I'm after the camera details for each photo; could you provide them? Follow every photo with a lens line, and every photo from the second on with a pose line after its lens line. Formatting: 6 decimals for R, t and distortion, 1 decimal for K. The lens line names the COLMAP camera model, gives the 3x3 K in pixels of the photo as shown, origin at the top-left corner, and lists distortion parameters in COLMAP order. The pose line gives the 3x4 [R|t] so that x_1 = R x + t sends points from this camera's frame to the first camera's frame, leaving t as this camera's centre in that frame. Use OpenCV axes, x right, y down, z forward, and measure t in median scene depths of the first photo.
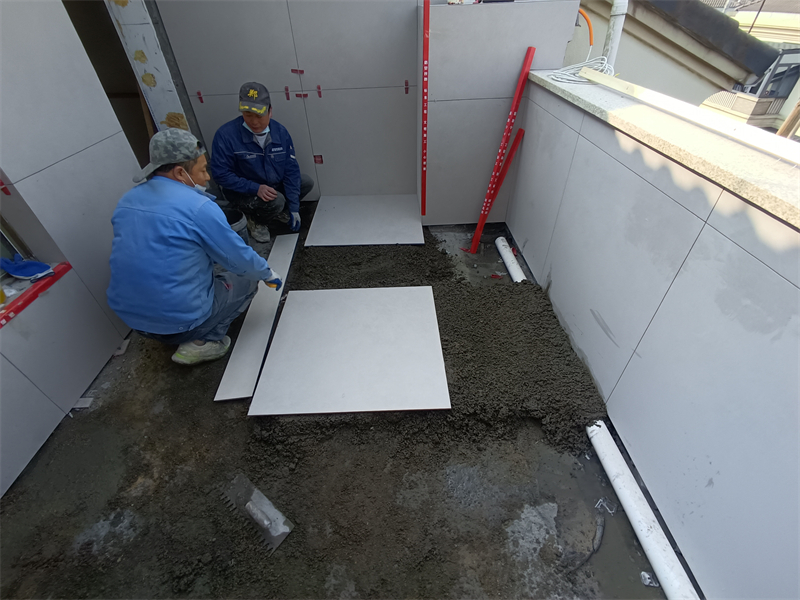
lens RADIAL K [[364.6, 0, 400.2], [0, 364.6, 307.7], [0, 0, 1]] dist [-0.002658, 0.001281]
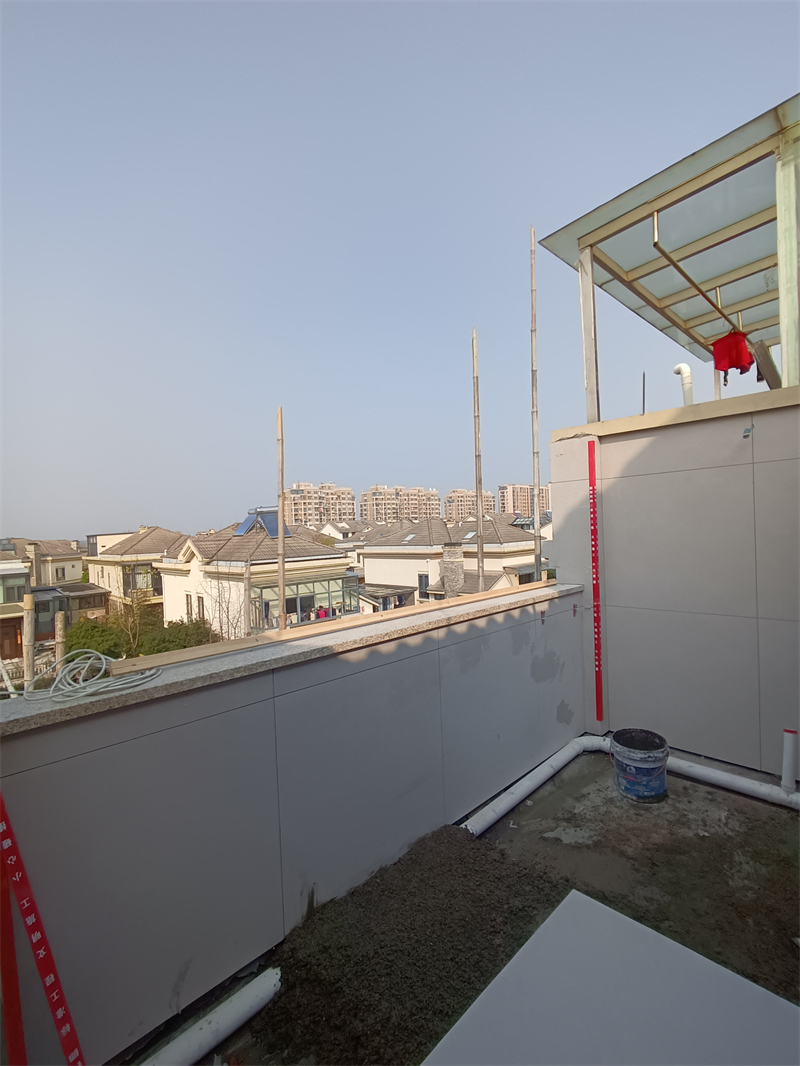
lens RADIAL K [[485.9, 0, 408.8], [0, 485.9, 533.2], [0, 0, 1]] dist [-0.002658, 0.001281]
pose [[-0.676493, 0.060096, 0.733993, -0.620304], [0.524250, 0.739274, 0.422653, -1.309976], [-0.517222, 0.670718, -0.531619, 1.495833]]
